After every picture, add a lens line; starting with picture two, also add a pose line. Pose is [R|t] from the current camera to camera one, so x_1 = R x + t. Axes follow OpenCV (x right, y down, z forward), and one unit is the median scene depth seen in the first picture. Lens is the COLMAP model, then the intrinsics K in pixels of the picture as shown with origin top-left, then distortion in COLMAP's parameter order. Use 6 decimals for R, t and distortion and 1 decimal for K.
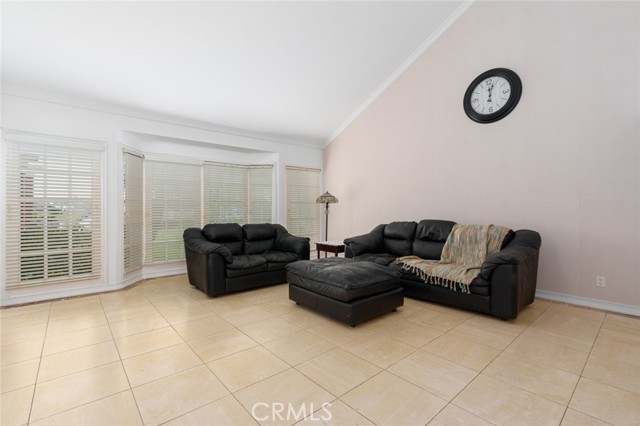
lens RADIAL K [[289.5, 0, 317.9], [0, 289.5, 208.1], [0, 0, 1]] dist [-0.016172, 0.006865]
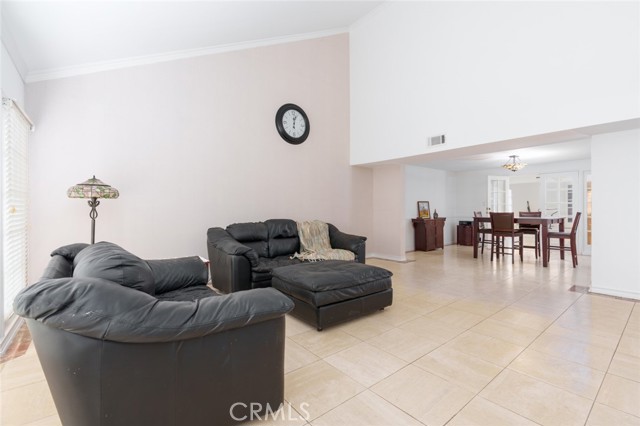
lens RADIAL K [[289.5, 0, 320.0], [0, 289.5, 210.5], [0, 0, 1]] dist [-0.016172, 0.006865]
pose [[0.028942, 0.002404, 0.999578, -0.739885], [-0.000859, 0.999997, -0.002380, 0.011025], [-0.999581, -0.000789, 0.028944, 0.859553]]
